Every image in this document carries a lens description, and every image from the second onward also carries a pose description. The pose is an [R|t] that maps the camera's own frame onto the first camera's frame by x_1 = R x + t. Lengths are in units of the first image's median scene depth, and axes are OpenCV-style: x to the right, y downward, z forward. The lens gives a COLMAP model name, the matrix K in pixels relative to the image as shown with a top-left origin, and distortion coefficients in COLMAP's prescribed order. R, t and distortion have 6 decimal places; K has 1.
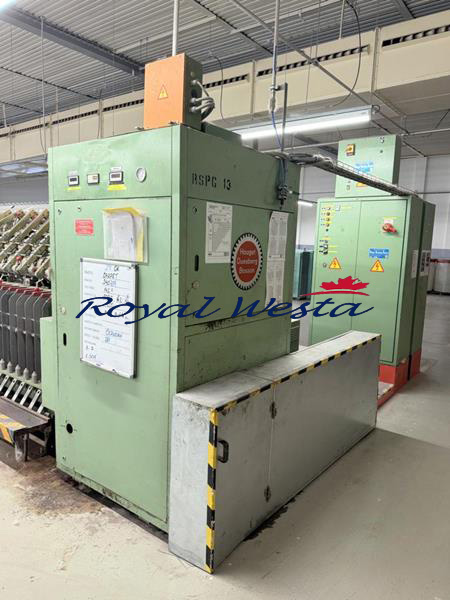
lens RADIAL K [[430.7, 0, 223.5], [0, 430.7, 304.6], [0, 0, 1]] dist [0.023224, -0.007892]
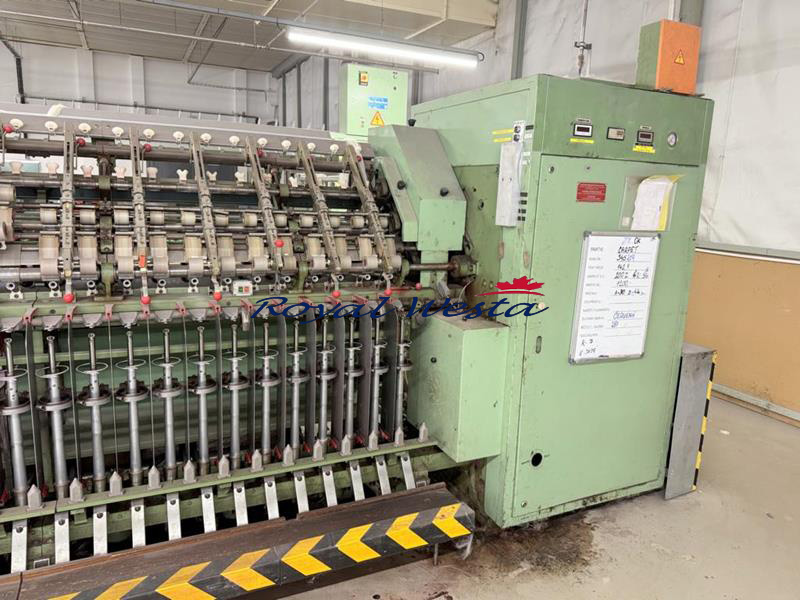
lens RADIAL K [[574.2, 0, 399.2], [0, 574.2, 296.9], [0, 0, 1]] dist [0.023224, -0.007892]
pose [[0.470699, -0.172190, 0.865328, -0.477467], [0.102612, 0.984799, 0.140147, -0.058267], [-0.876307, 0.022826, 0.481213, 0.268271]]
